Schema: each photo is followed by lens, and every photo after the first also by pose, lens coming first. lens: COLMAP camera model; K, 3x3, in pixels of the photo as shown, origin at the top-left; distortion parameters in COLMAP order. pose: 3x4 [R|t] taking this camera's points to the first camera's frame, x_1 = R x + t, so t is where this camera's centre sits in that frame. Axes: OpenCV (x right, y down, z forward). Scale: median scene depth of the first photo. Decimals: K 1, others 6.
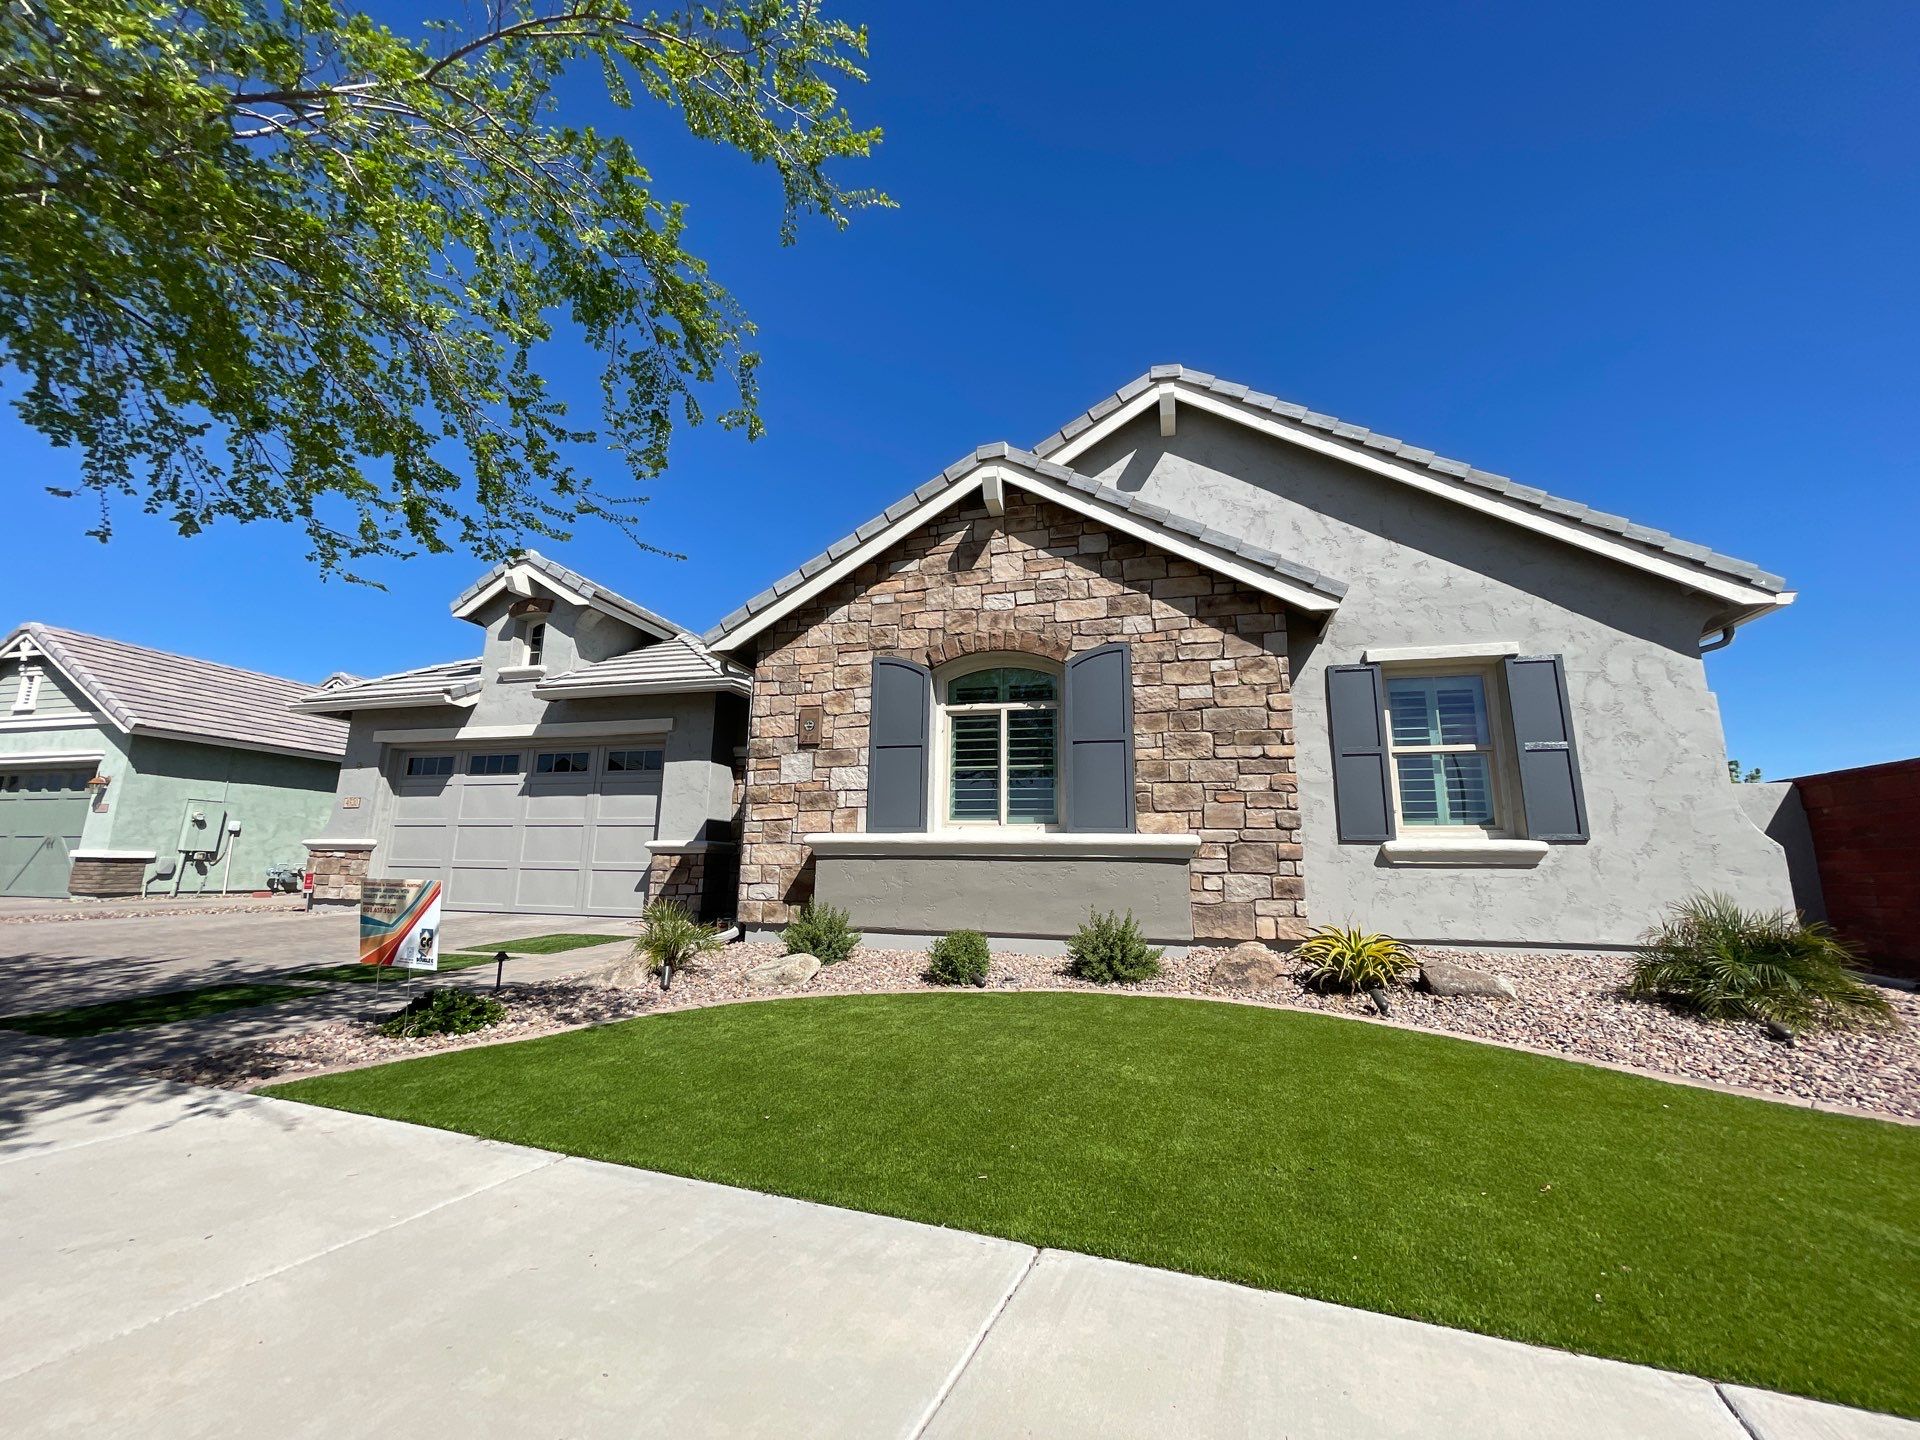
lens RADIAL K [[760.6, 0, 960.0], [0, 760.6, 720.0], [0, 0, 1]] dist [0.000320, 0.000010]
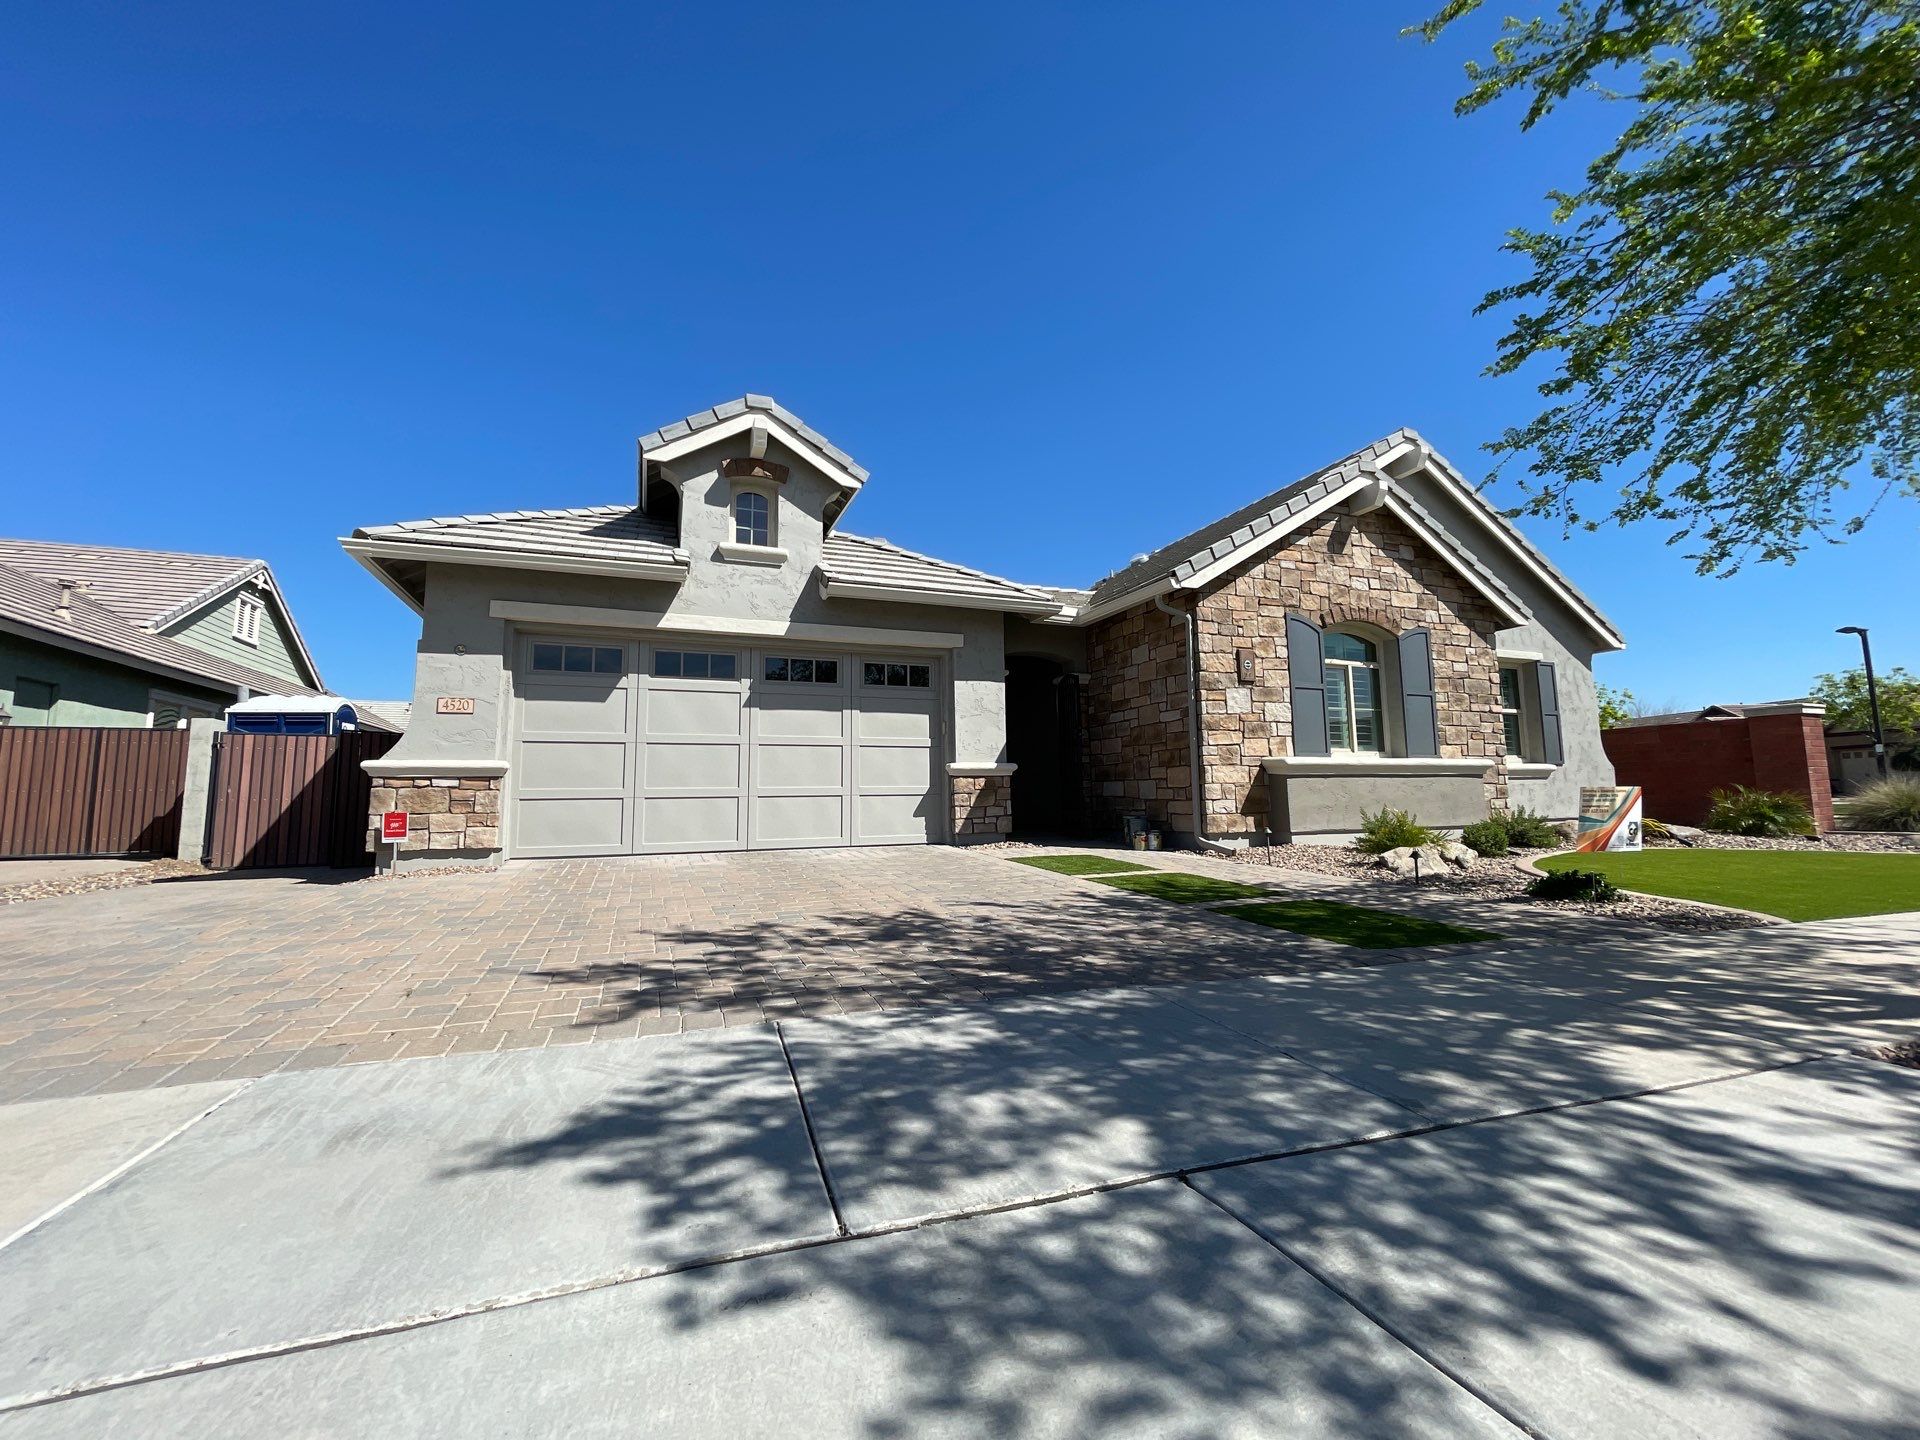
lens RADIAL K [[760.2, 0, 960.0], [0, 760.2, 720.0], [0, 0, 1]] dist [-0.000862, -0.000172]
pose [[0.803529, 0.037398, 0.594089, -1.258672], [-0.092904, 0.993673, 0.063105, 0.059421], [-0.587971, -0.105900, 0.801920, 0.322001]]
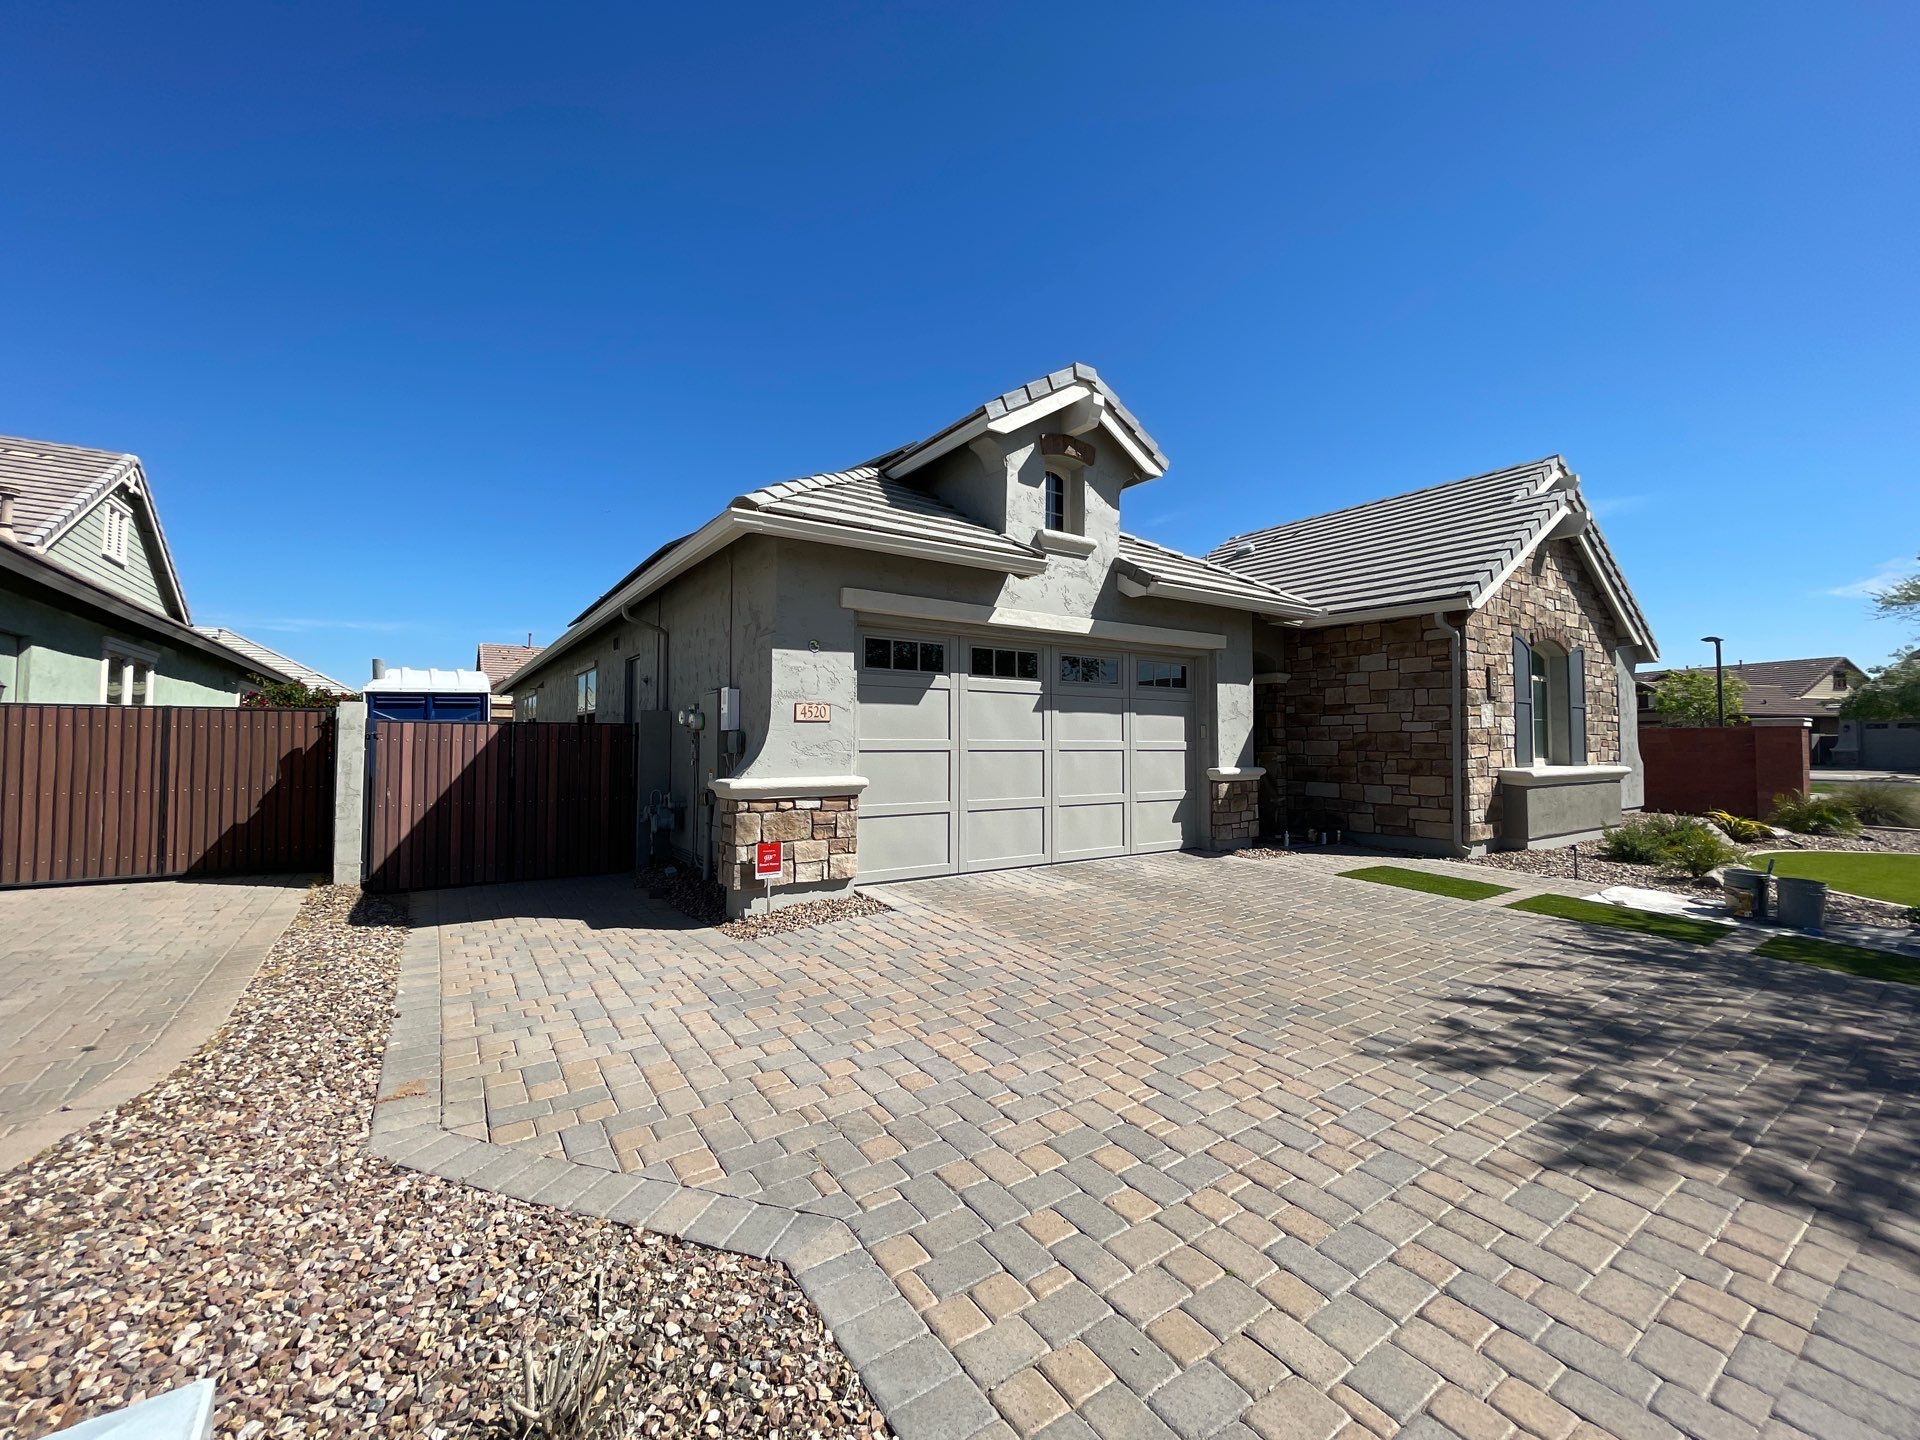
lens RADIAL K [[760.2, 0, 960.0], [0, 760.2, 720.0], [0, 0, 1]] dist [-0.000862, -0.000172]
pose [[0.660653, 0.011944, 0.750596, -1.718242], [-0.142630, 0.983657, 0.109887, 0.057453], [-0.737017, -0.179655, 0.651560, 0.837322]]
